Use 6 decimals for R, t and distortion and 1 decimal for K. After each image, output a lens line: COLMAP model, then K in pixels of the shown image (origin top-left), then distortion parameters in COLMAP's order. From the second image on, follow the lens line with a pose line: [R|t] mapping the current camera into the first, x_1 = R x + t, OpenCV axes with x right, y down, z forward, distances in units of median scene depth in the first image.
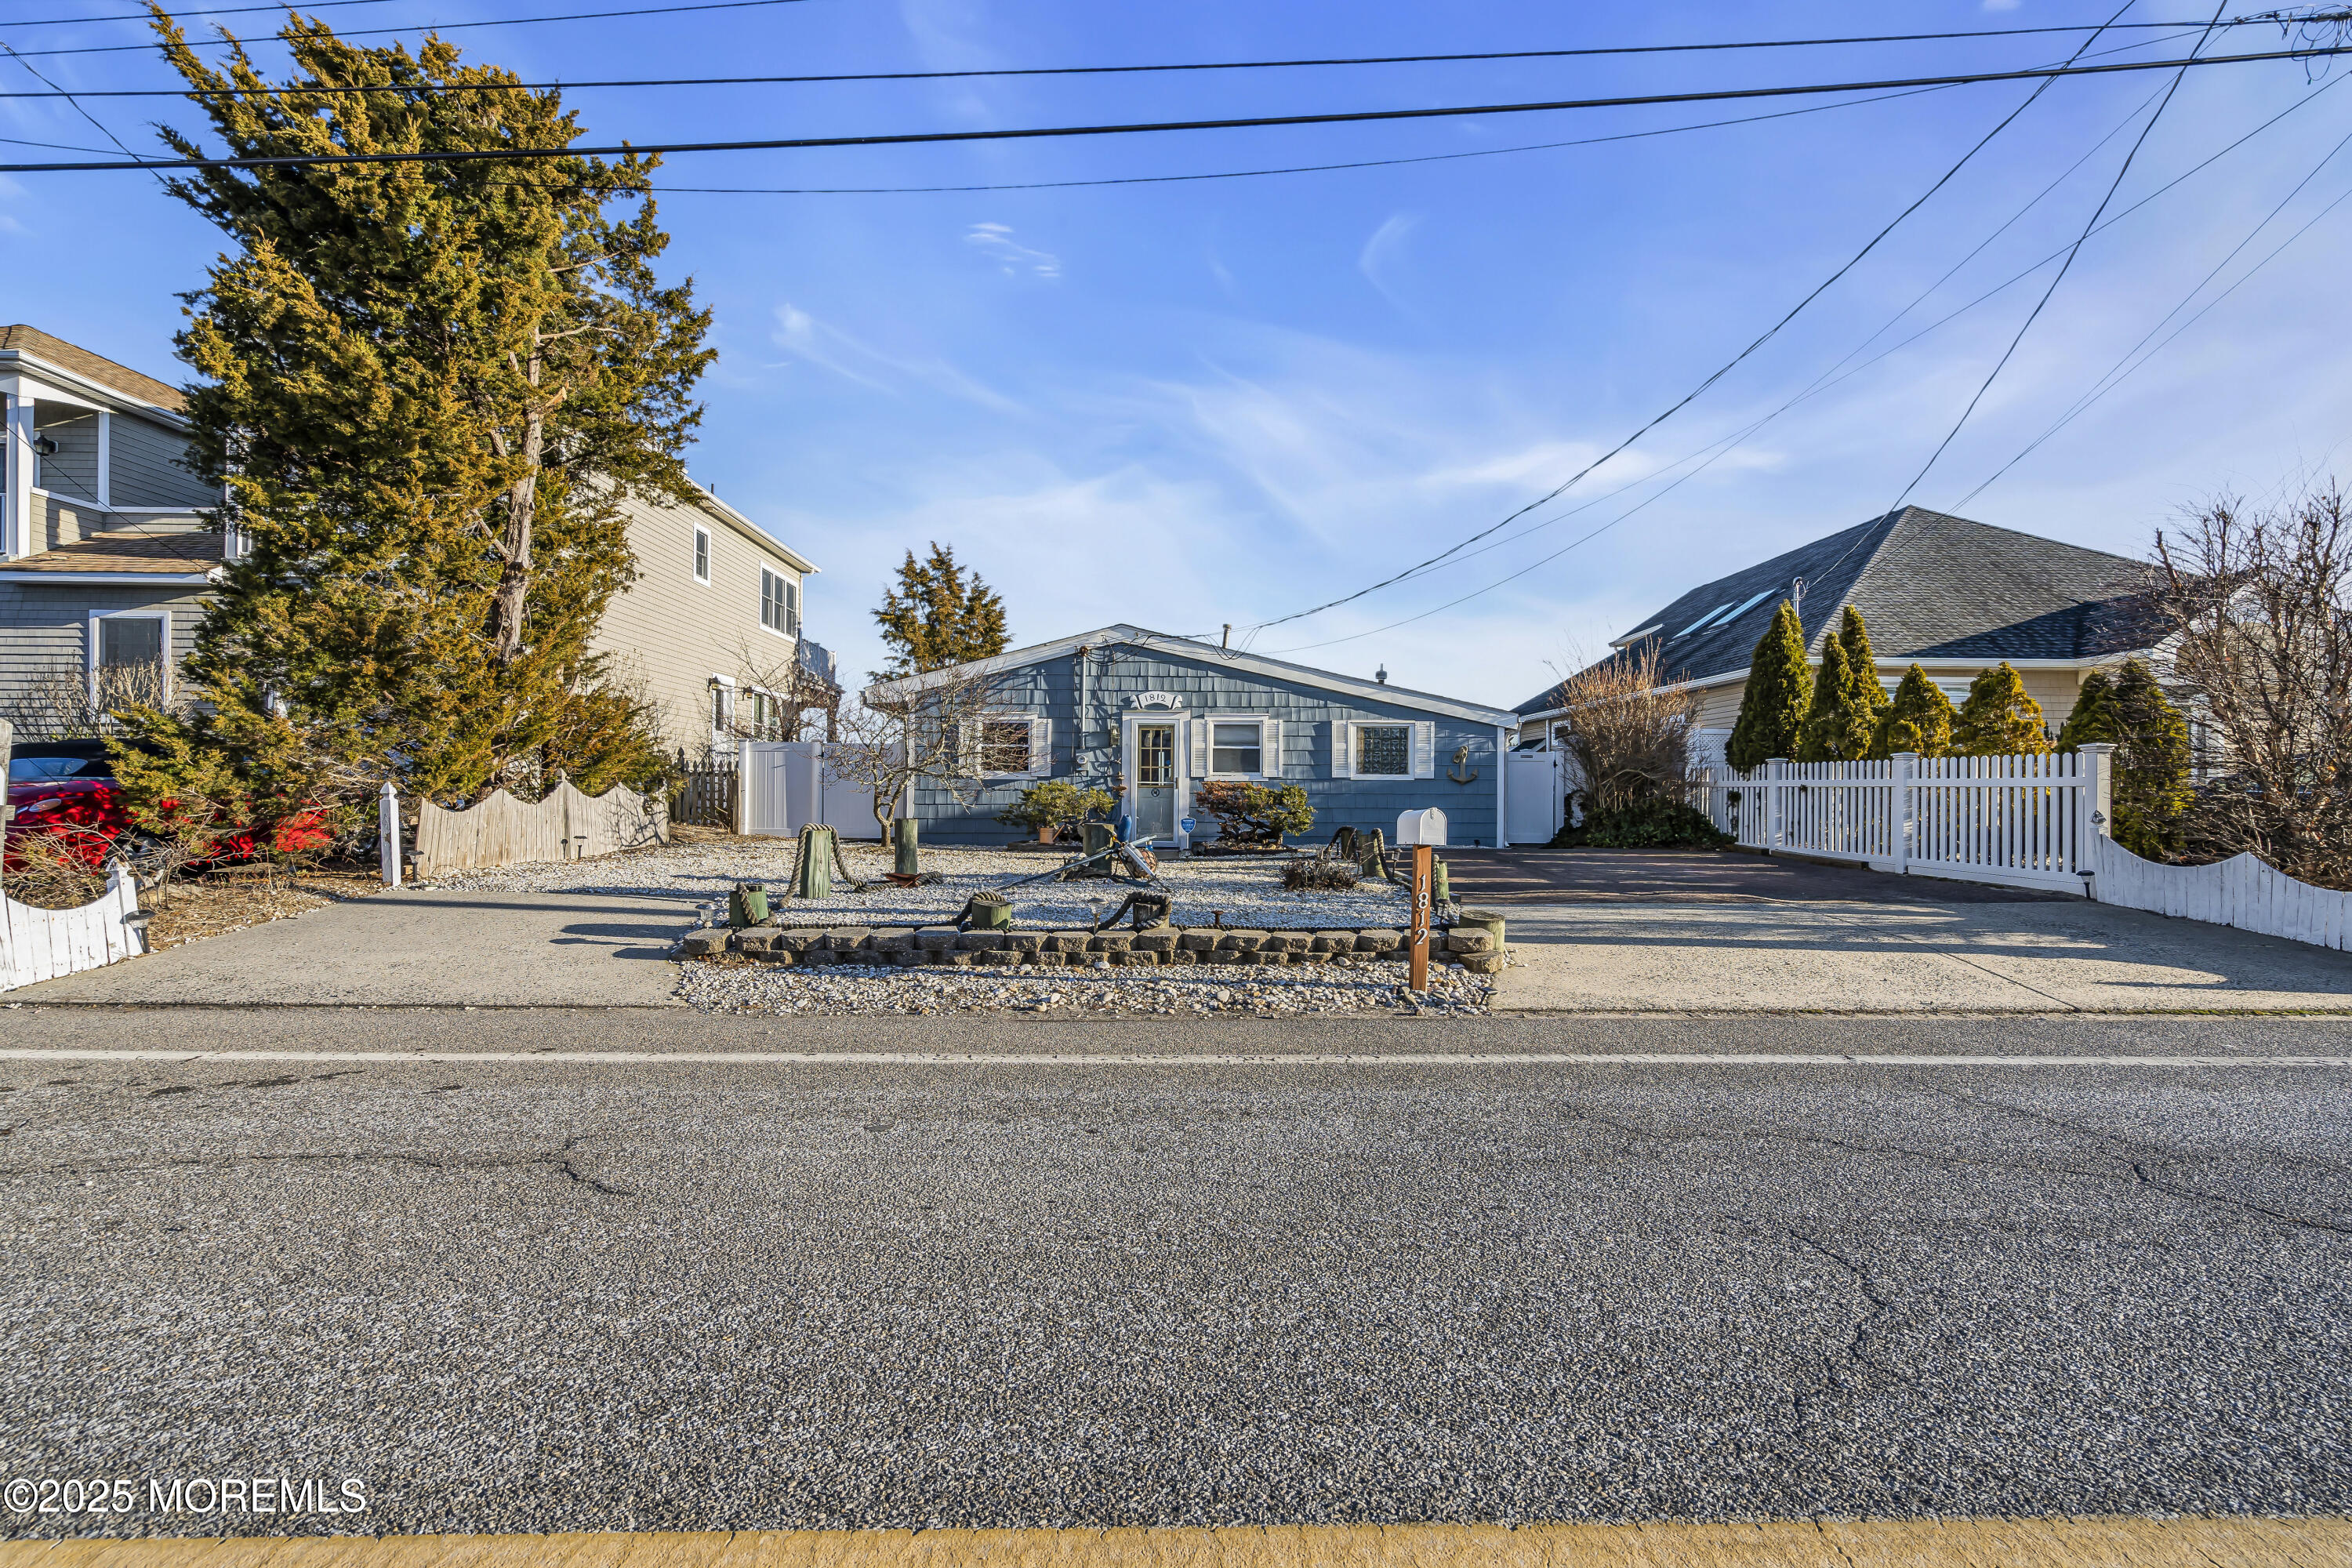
lens RADIAL K [[1086.6, 0, 1159.4], [0, 1086.6, 794.3], [0, 0, 1]] dist [-0.010573, -0.000125]
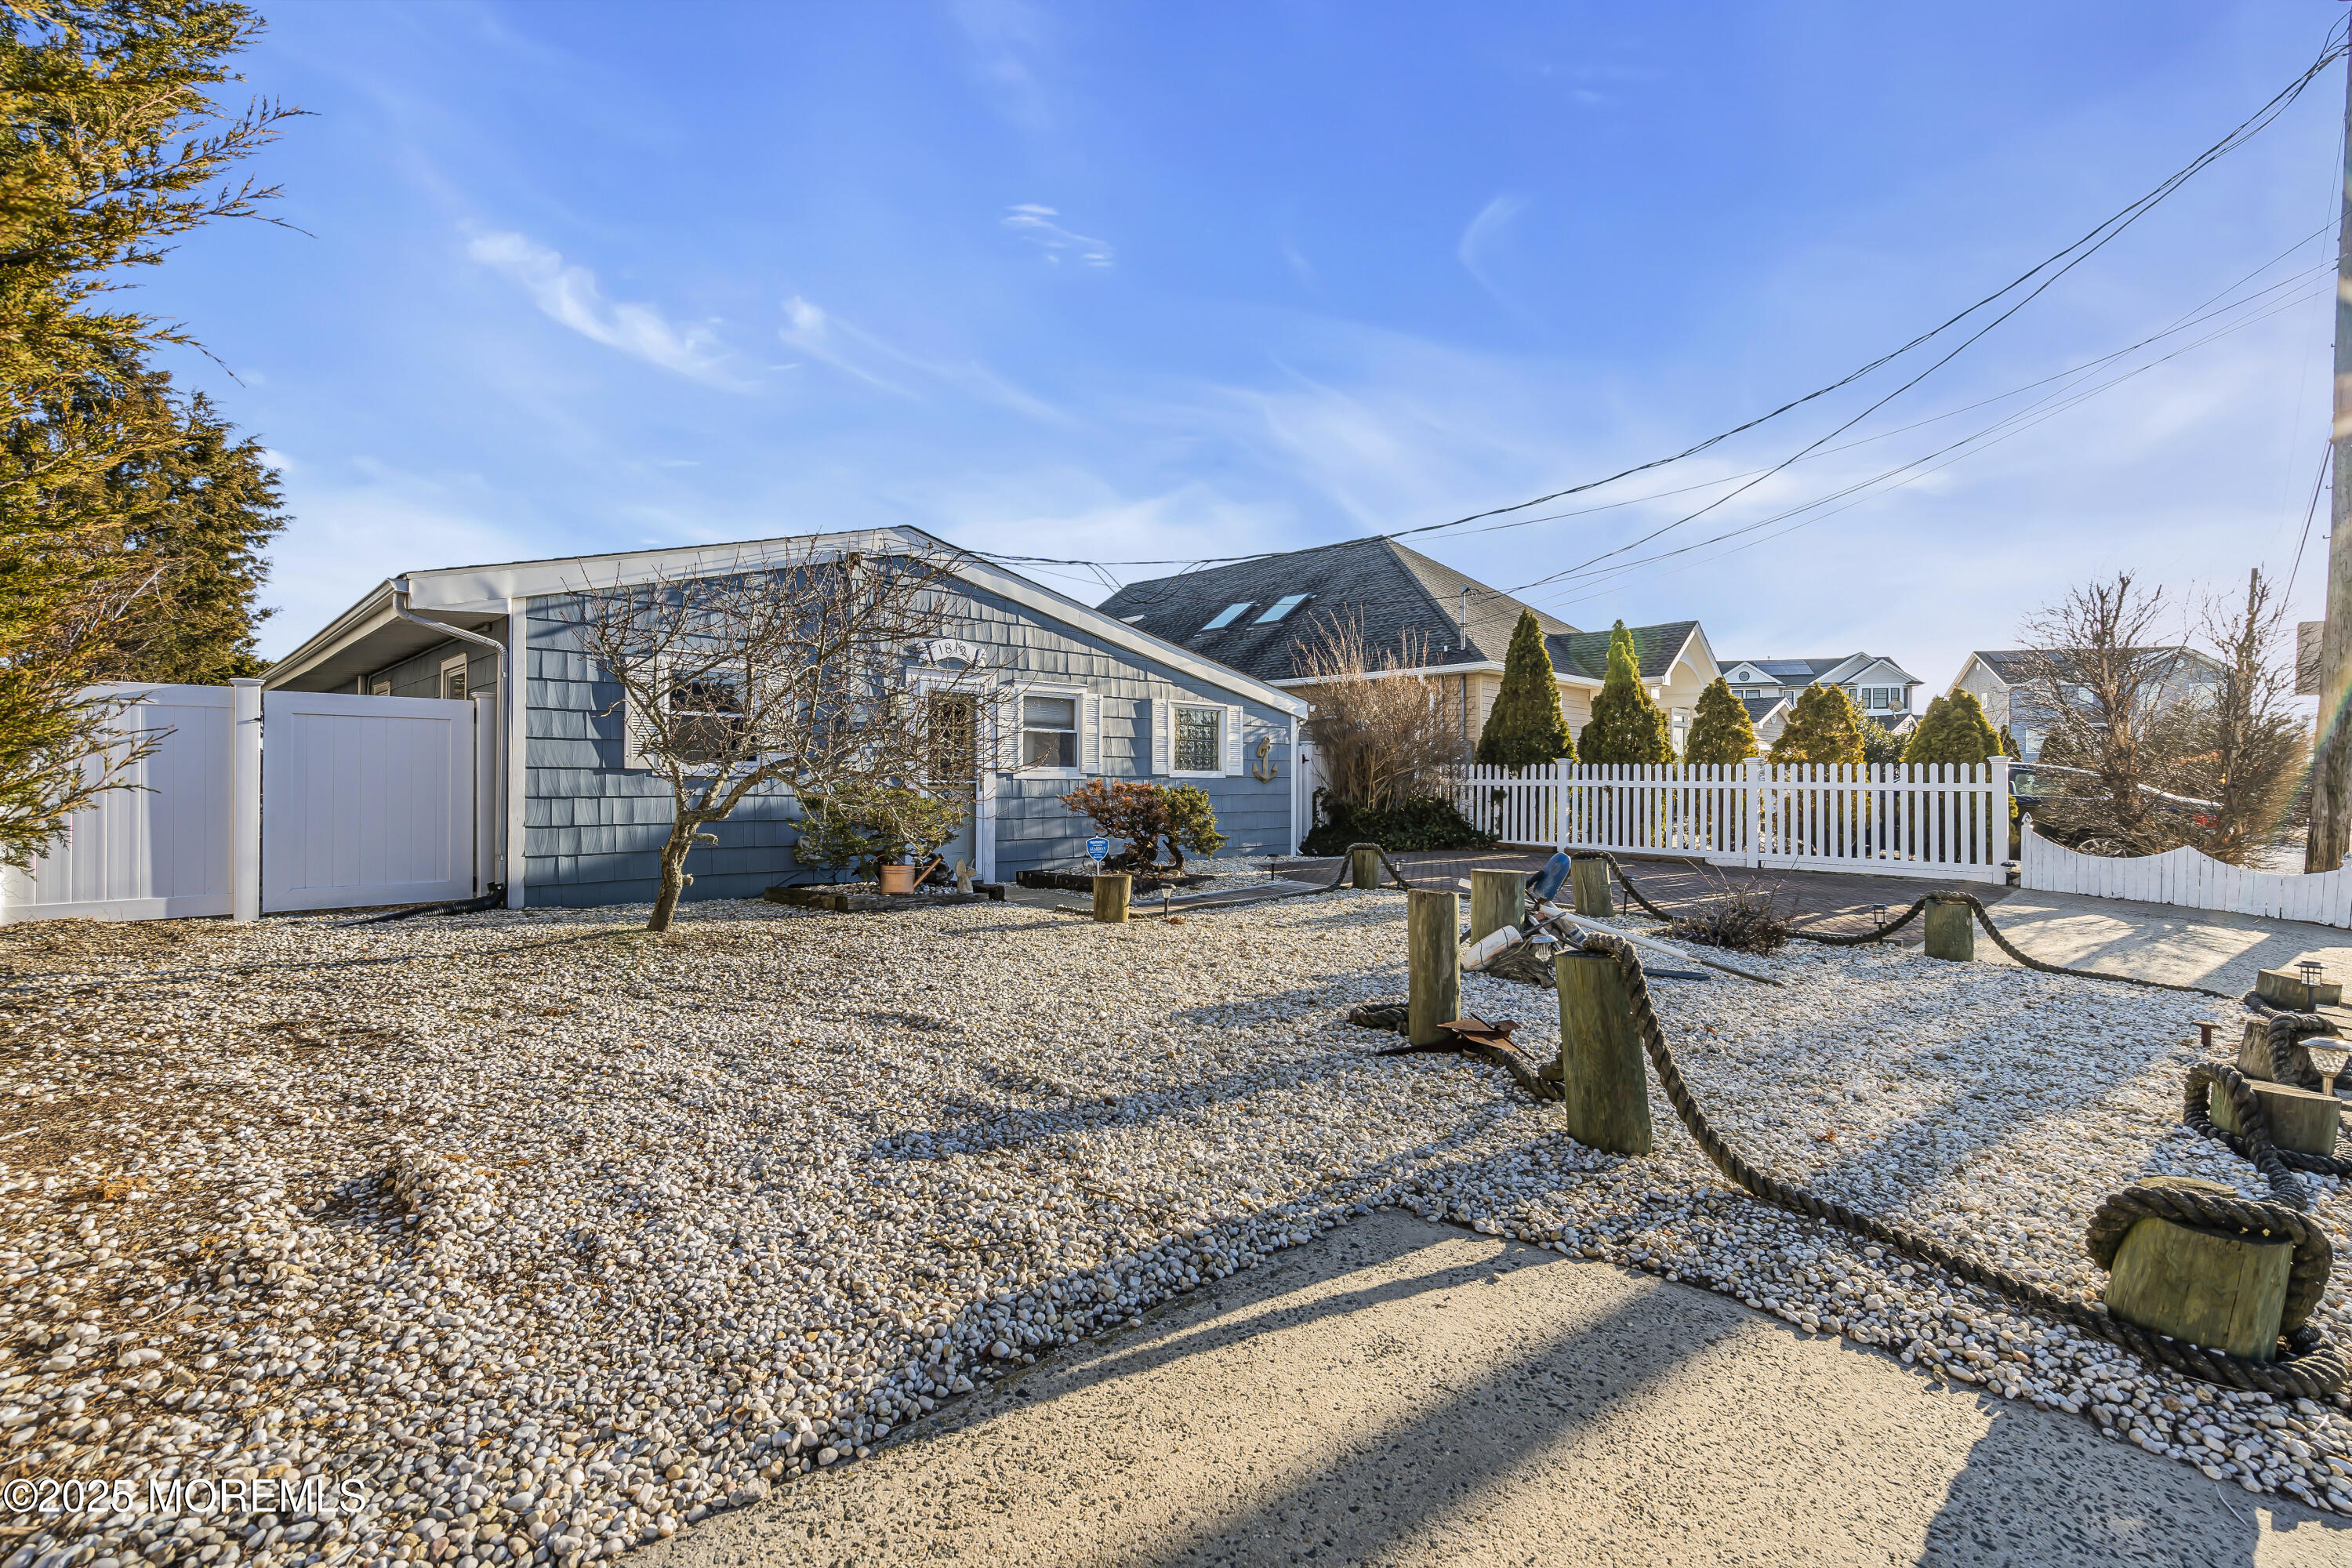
lens RADIAL K [[1093.0, 0, 1174.5], [0, 1093.0, 804.7], [0, 0, 1]] dist [0.001280, 0.000269]
pose [[0.718400, -0.016662, 0.695431, -0.360130], [0.000930, 0.999735, 0.022993, -0.011489], [-0.695630, -0.015871, 0.718225, 0.442809]]
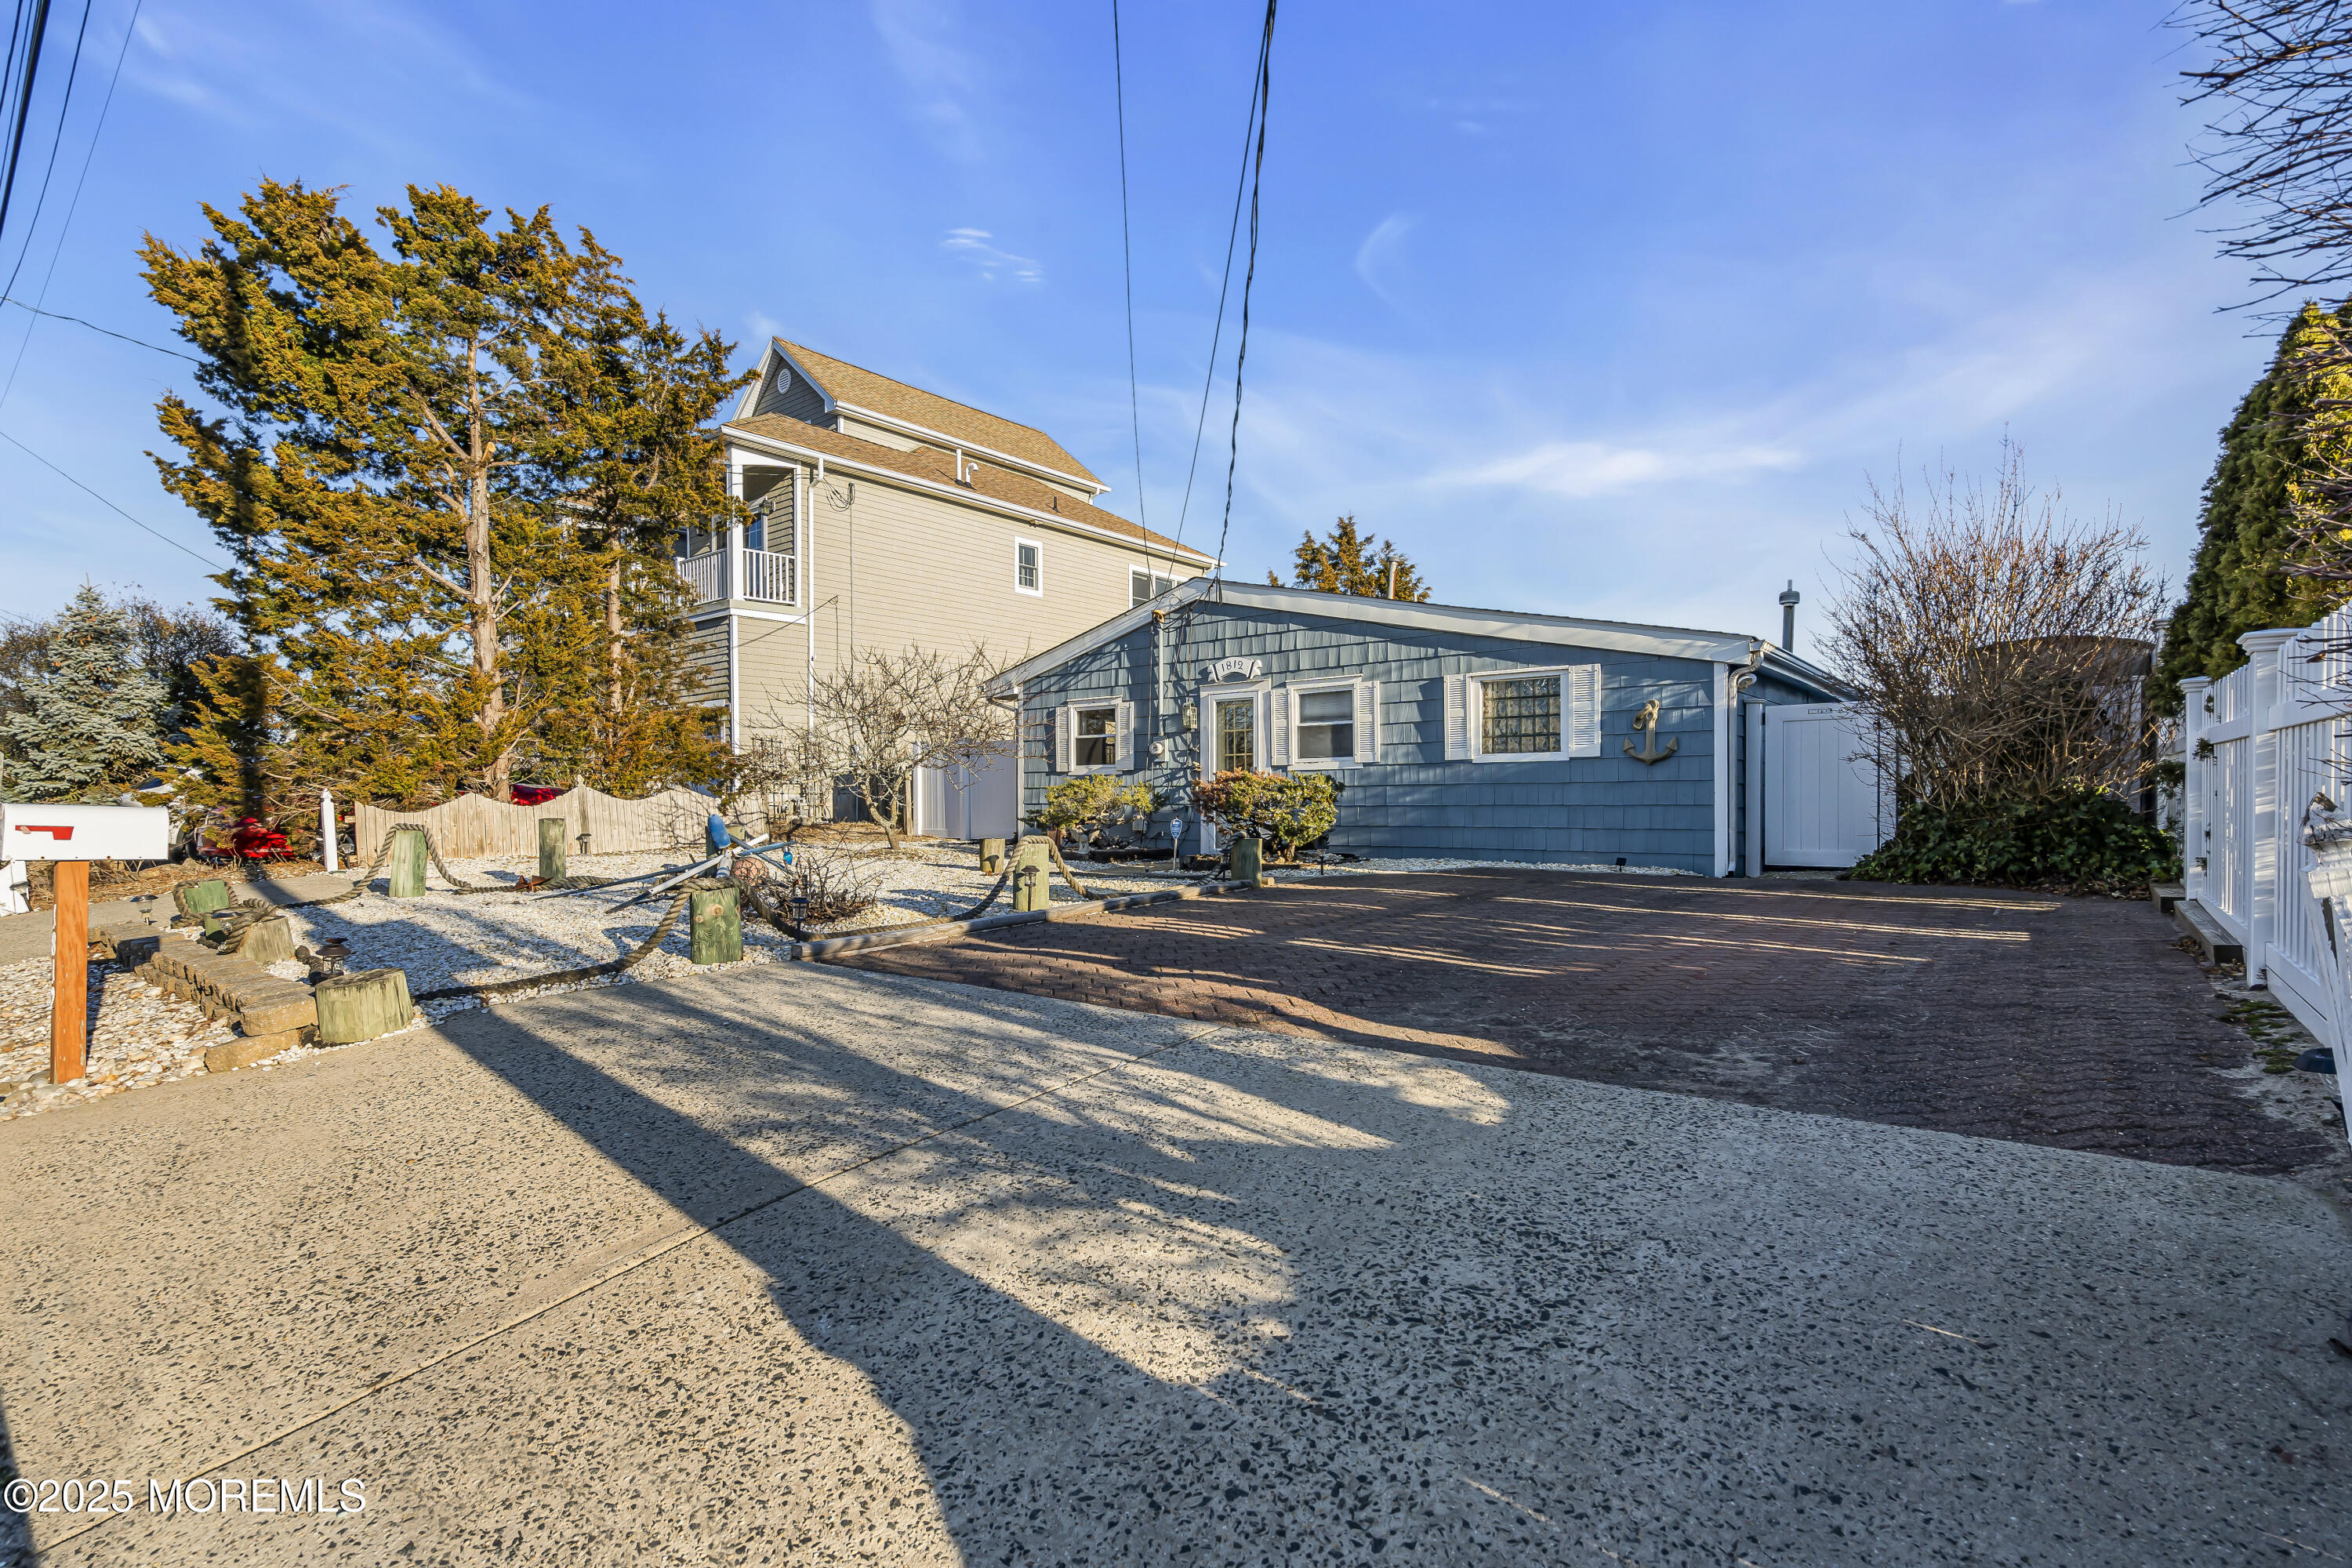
lens RADIAL K [[1086.6, 0, 1159.4], [0, 1086.6, 794.3], [0, 0, 1]] dist [-0.010573, -0.000125]
pose [[0.759274, -0.012027, -0.650660, 0.462836], [0.011575, 0.999921, -0.004975, 0.006878], [0.650668, -0.003754, 0.759353, 0.372248]]
